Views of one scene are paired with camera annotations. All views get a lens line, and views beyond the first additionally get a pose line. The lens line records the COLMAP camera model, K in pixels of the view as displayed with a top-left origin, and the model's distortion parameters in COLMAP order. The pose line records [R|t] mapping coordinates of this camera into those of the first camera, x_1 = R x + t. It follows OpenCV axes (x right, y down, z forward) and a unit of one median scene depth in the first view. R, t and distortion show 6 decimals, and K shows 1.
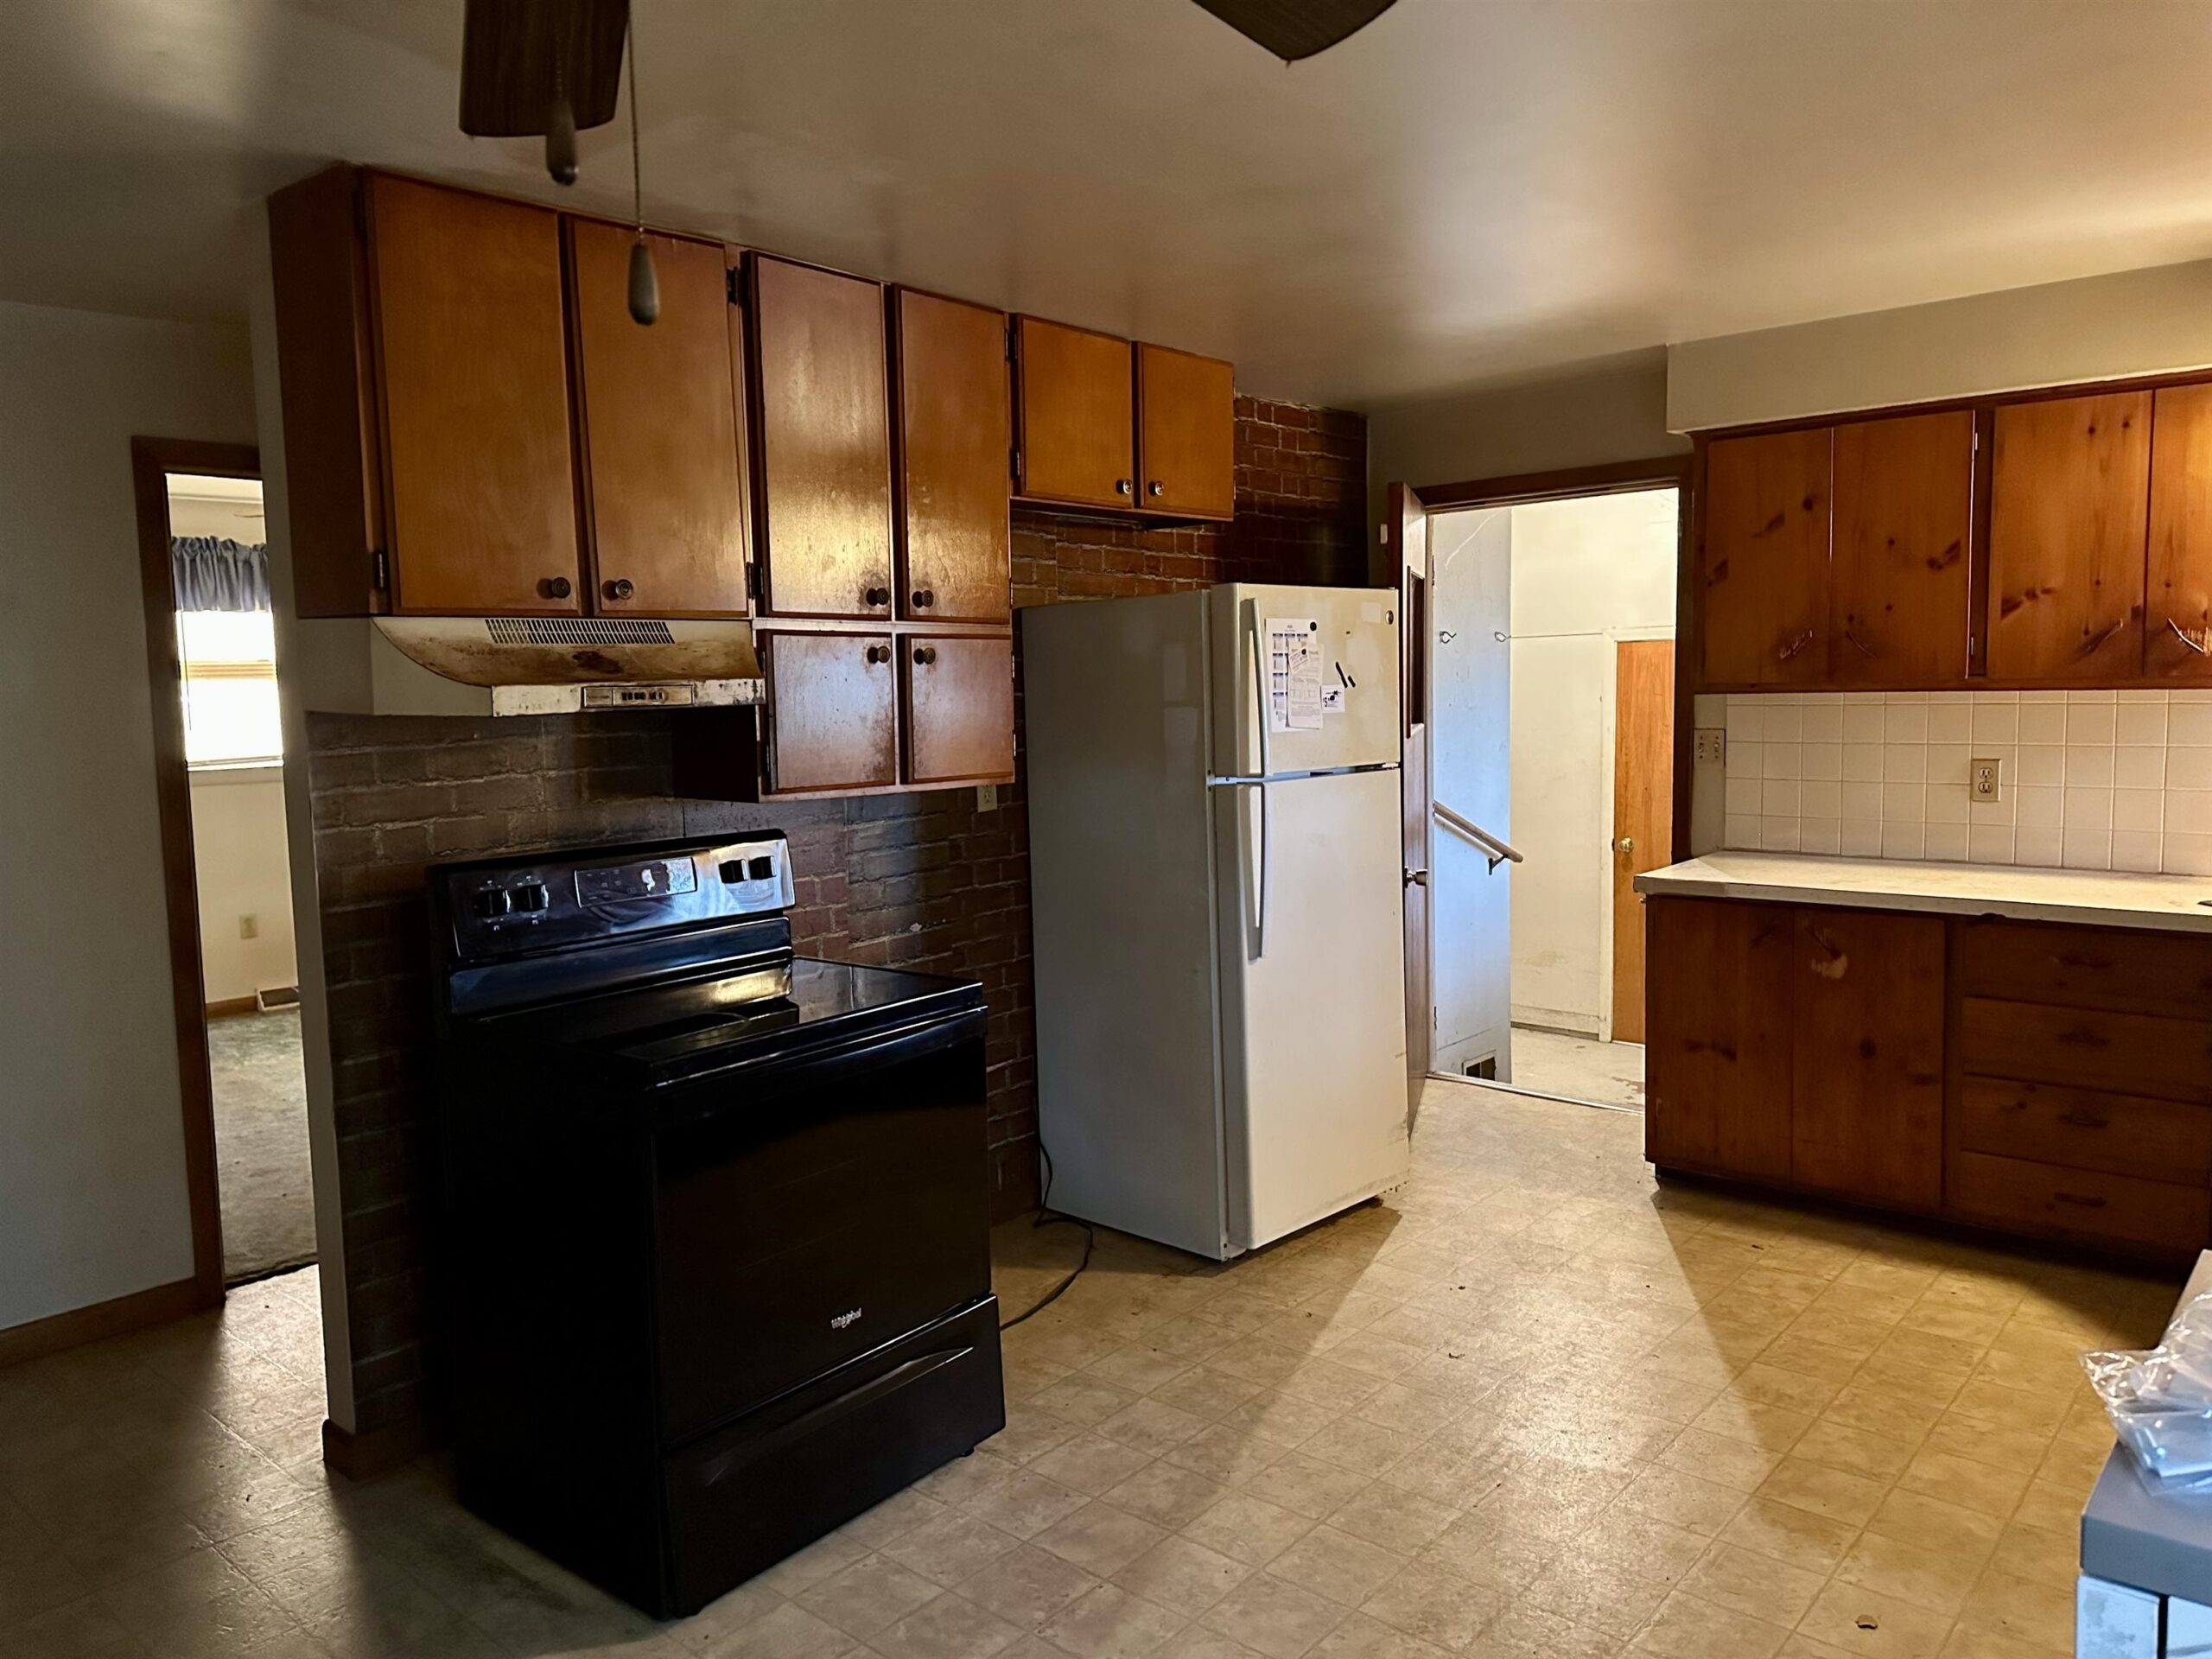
lens RADIAL K [[1565.4, 0, 1106.0], [0, 1565.4, 829.5], [0, 0, 1]] dist [0.084488, -0.102987]
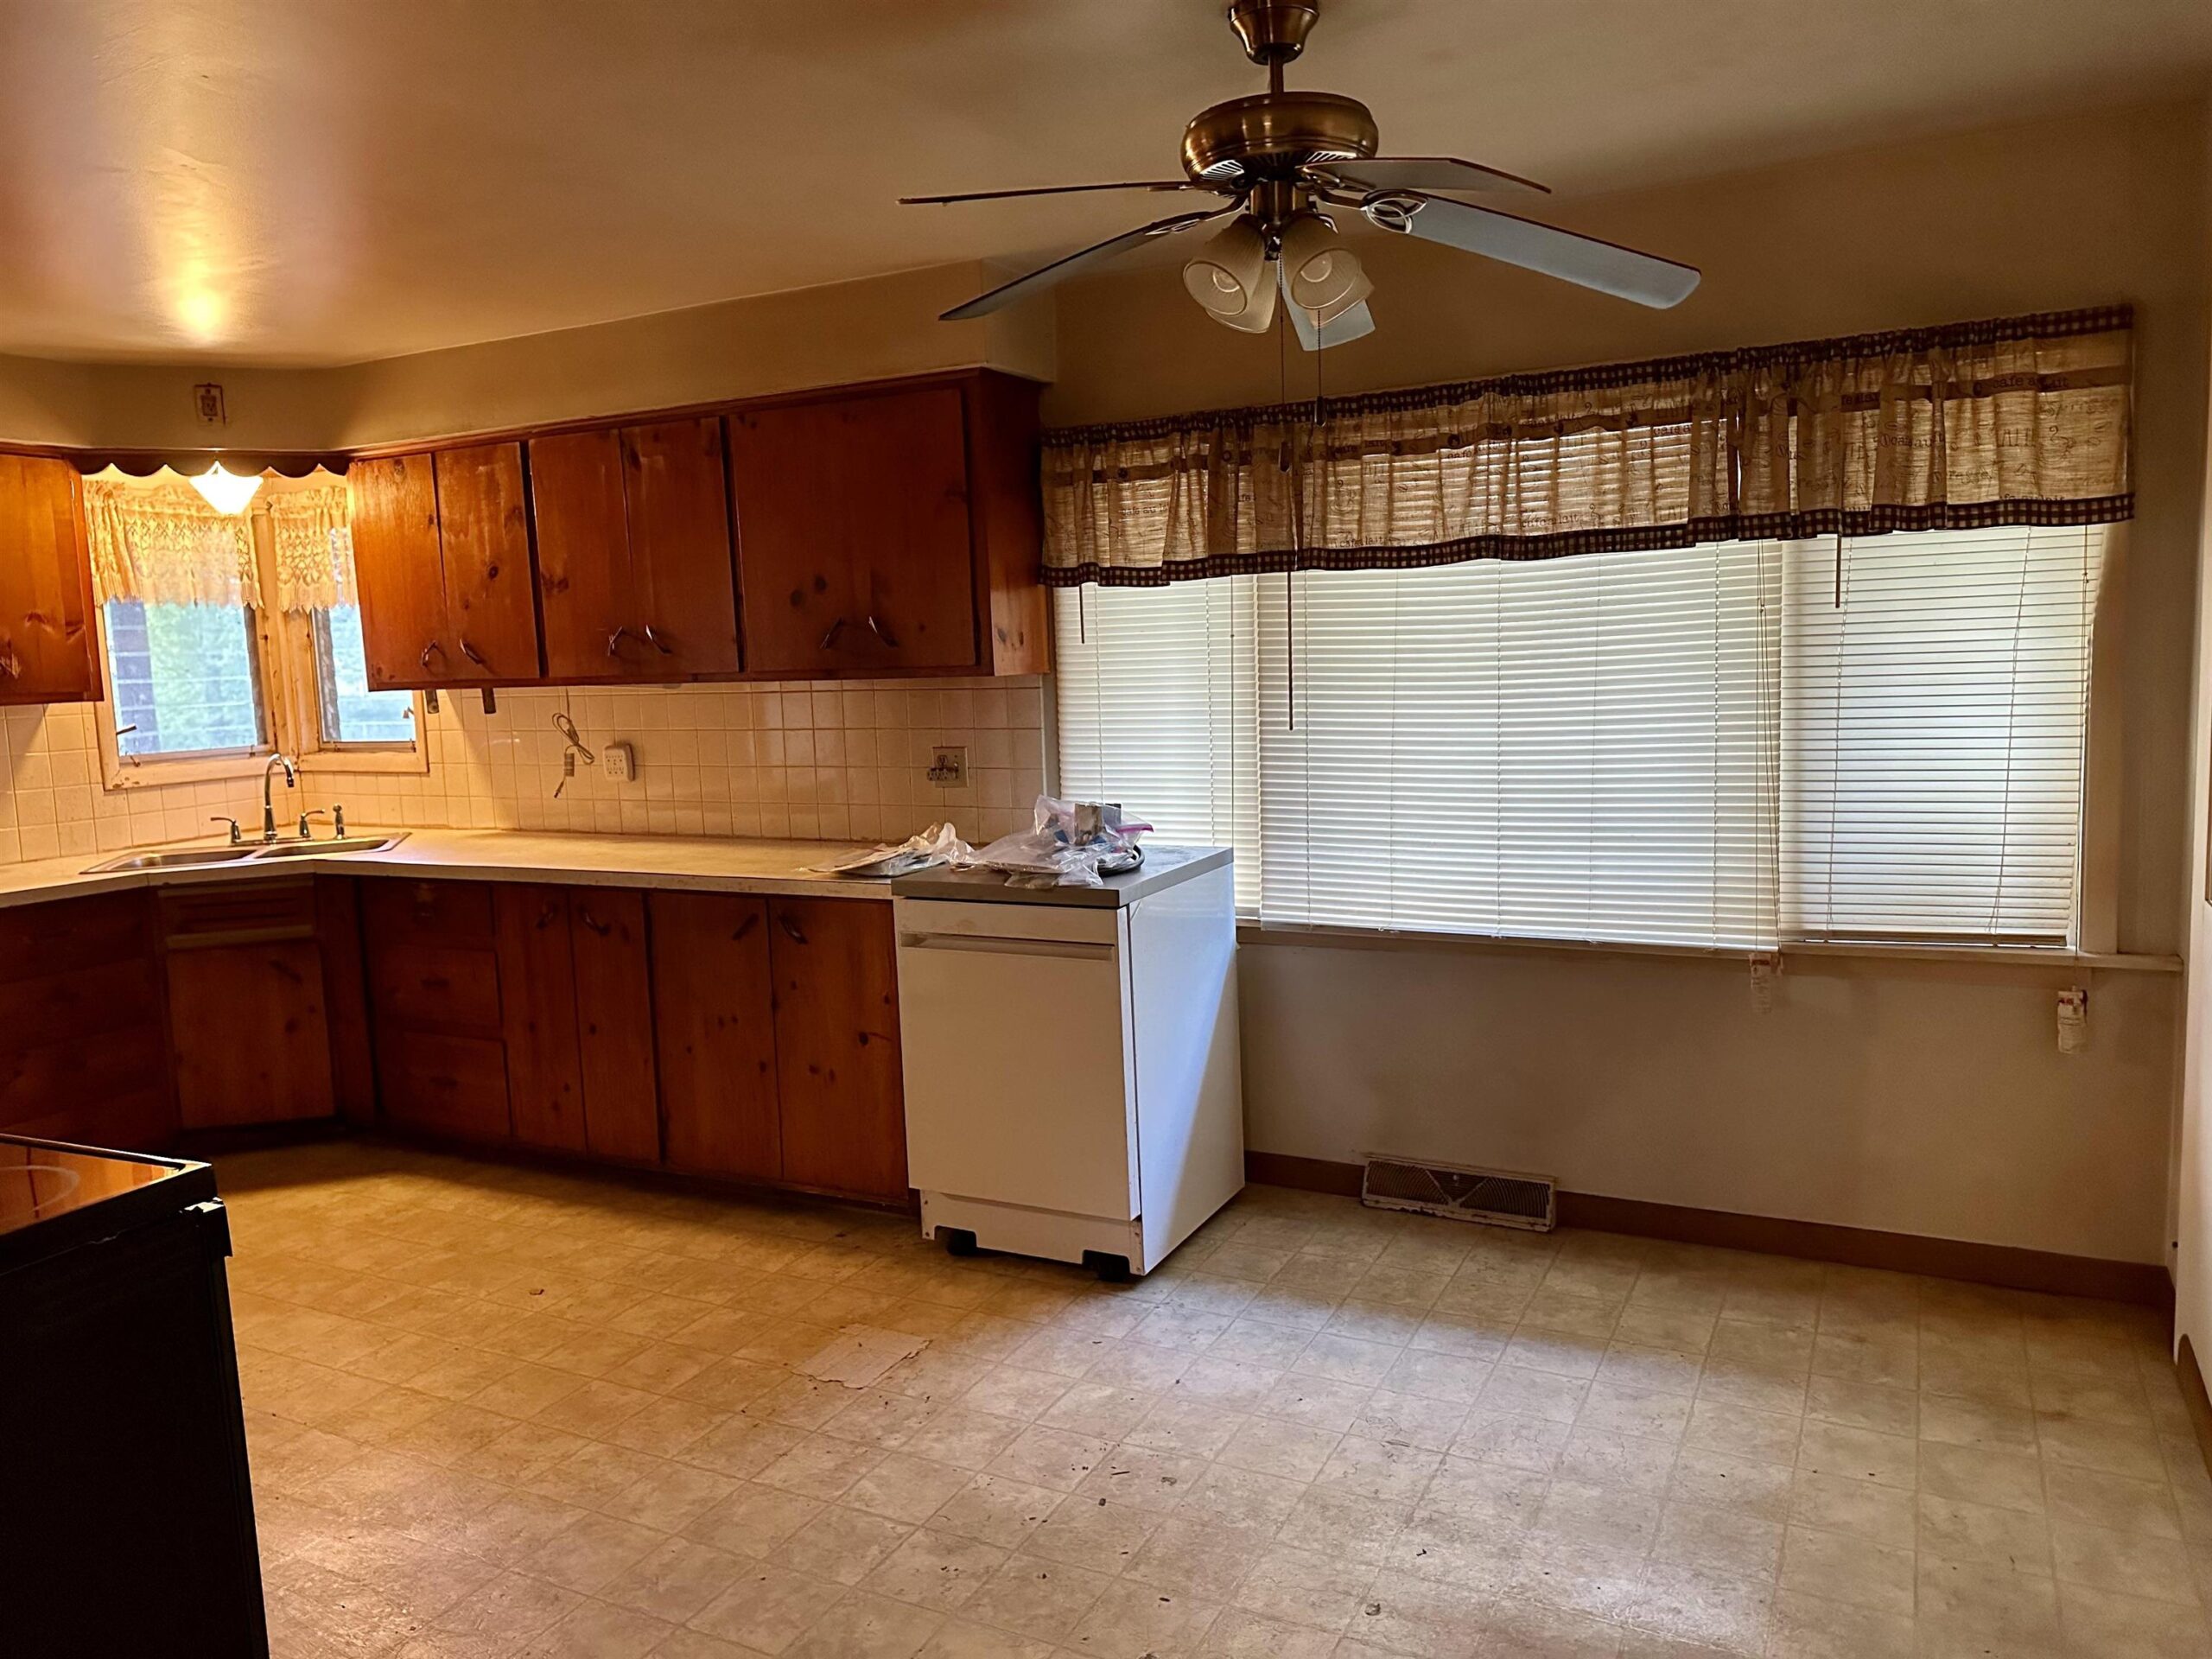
lens RADIAL K [[1514.9, 0, 1106.0], [0, 1514.9, 829.5], [0, 0, 1]] dist [0.146146, -0.144464]
pose [[-0.217441, -0.082535, 0.972578, -0.649671], [0.138880, 0.983665, 0.114525, -0.016317], [-0.966143, 0.159974, -0.202426, 0.444465]]
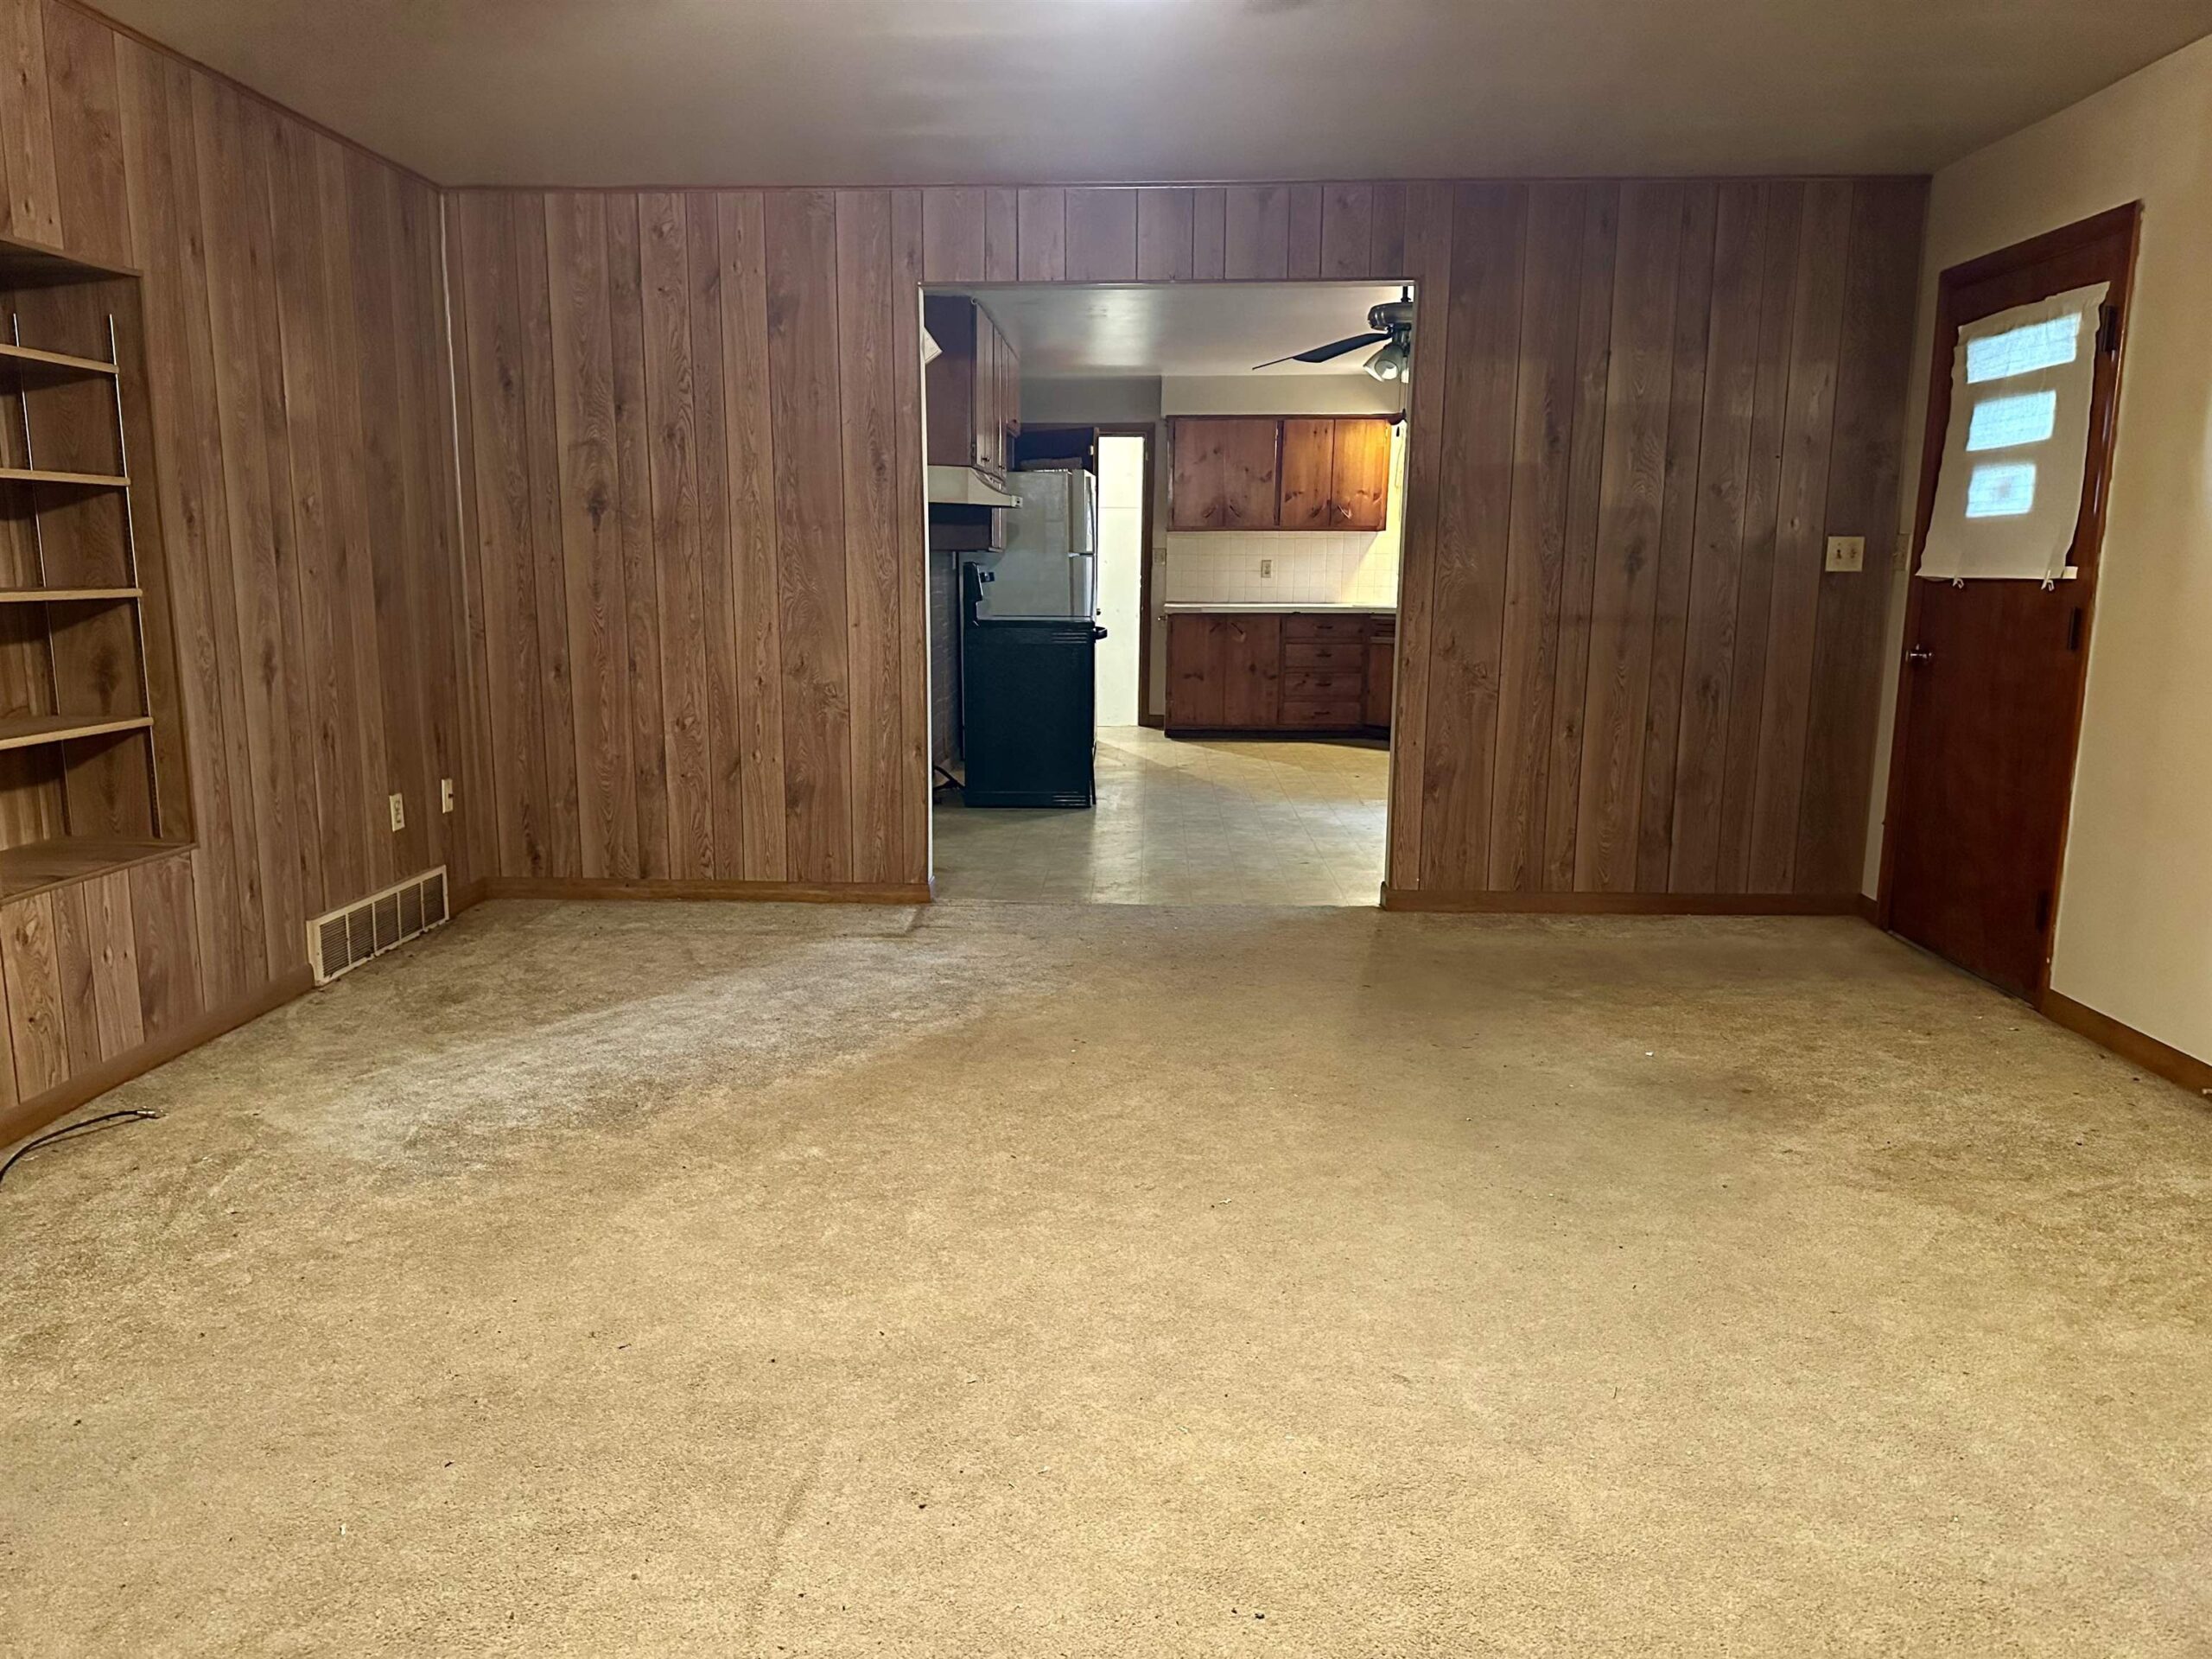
lens RADIAL K [[1573.1, 0, 1106.0], [0, 1573.1, 829.5], [0, 0, 1]] dist [0.179836, -0.000535]
pose [[0.775284, -0.077078, 0.626892, -1.413850], [0.032015, 0.996046, 0.082873, 0.186232], [-0.630801, -0.044180, 0.774686, -0.910432]]
